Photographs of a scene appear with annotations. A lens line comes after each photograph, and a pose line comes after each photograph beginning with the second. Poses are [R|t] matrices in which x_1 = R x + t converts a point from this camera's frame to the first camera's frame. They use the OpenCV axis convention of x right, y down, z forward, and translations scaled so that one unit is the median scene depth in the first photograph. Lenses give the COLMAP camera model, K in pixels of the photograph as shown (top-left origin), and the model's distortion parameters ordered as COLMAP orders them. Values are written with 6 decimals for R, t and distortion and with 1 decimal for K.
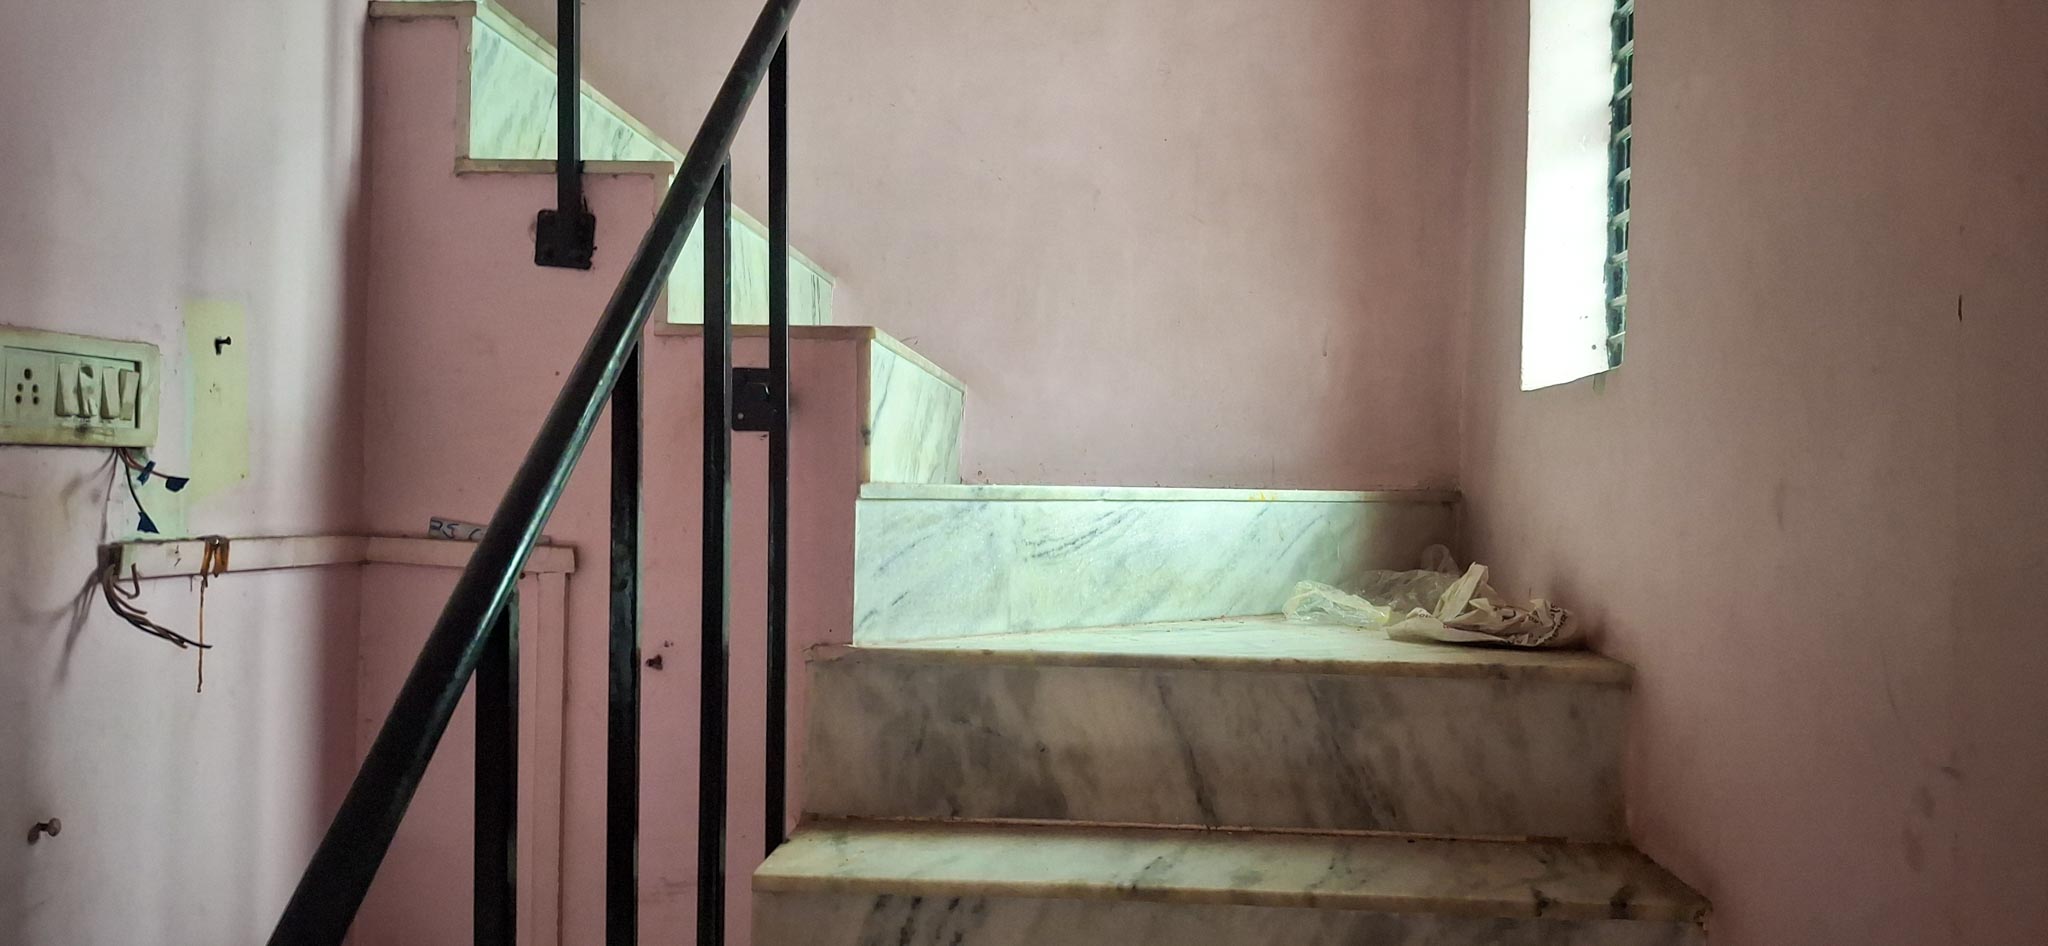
lens RADIAL K [[1489.3, 0, 1020.4], [0, 1489.3, 476.8], [0, 0, 1]] dist [0.135074, -0.222792]
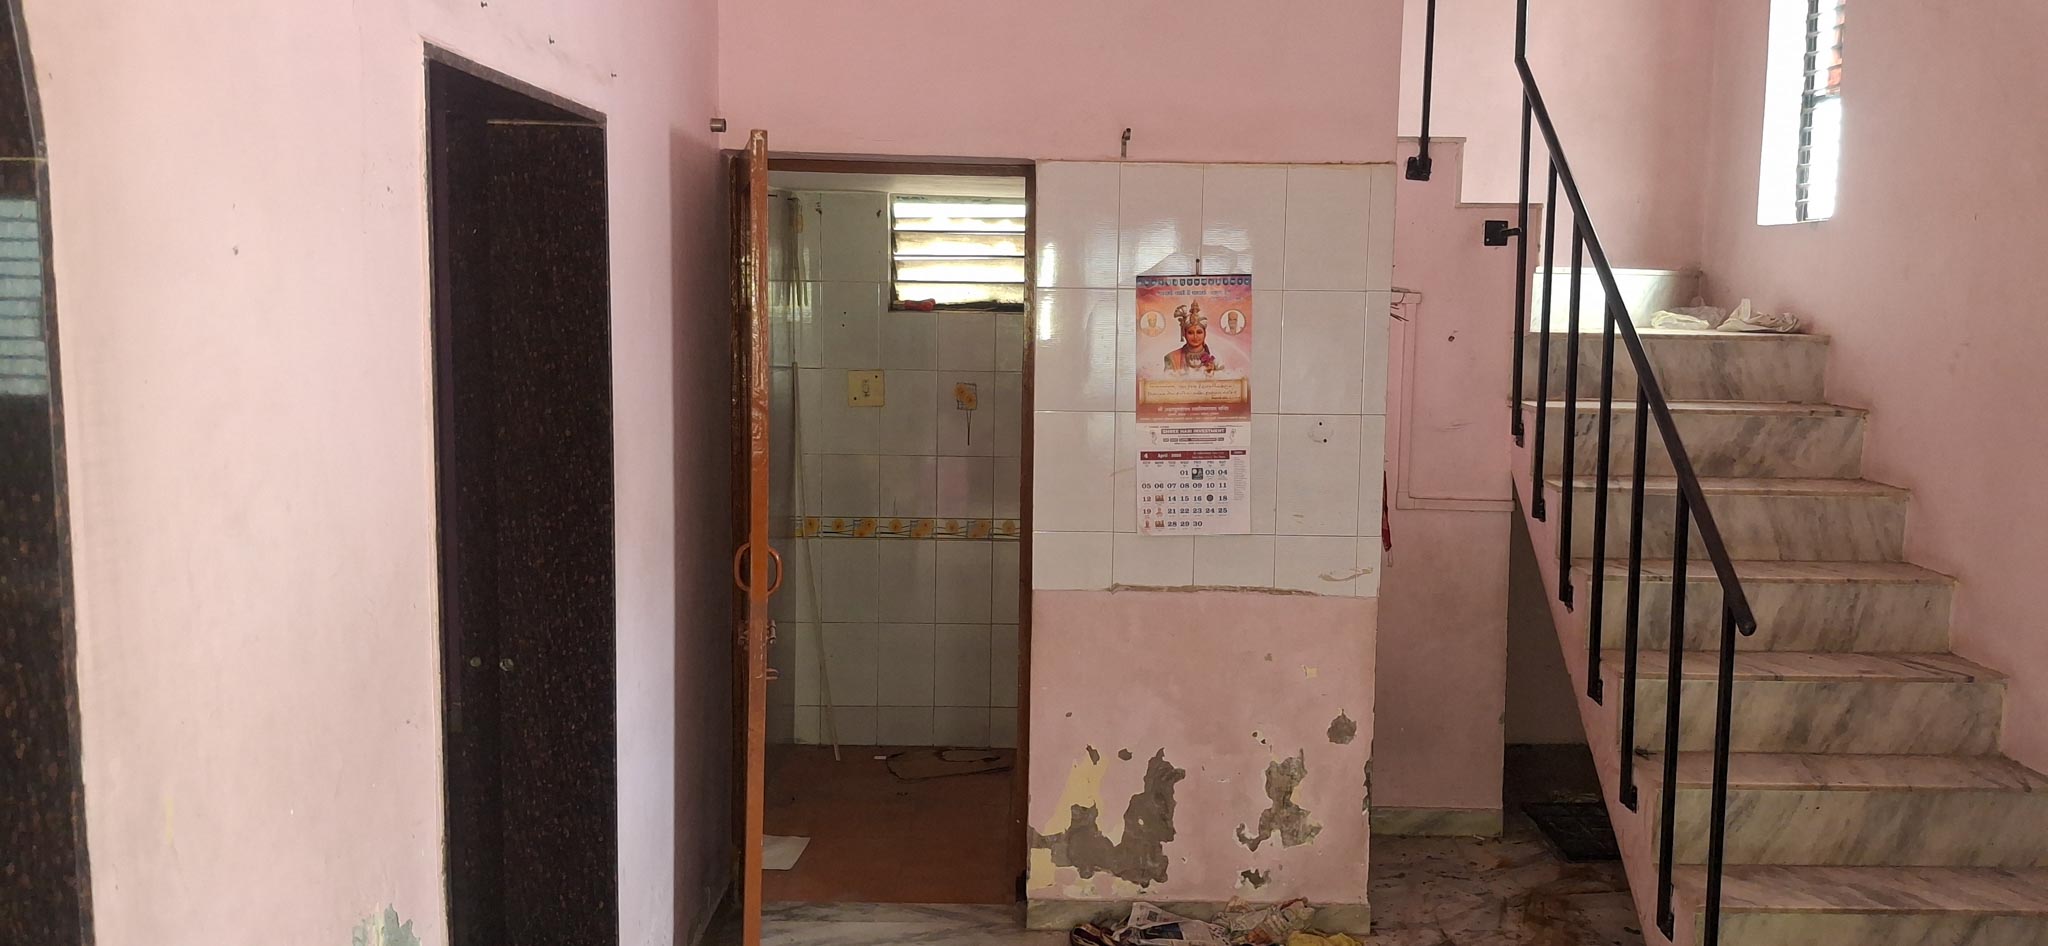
lens RADIAL K [[1513.2, 0, 995.4], [0, 1513.2, 442.7], [0, 0, 1]] dist [0.130877, -0.239530]
pose [[0.997339, -0.012839, 0.071767, -1.193375], [0.005376, 0.994644, 0.103223, 0.027983], [-0.072708, -0.102563, 0.992066, -1.509496]]
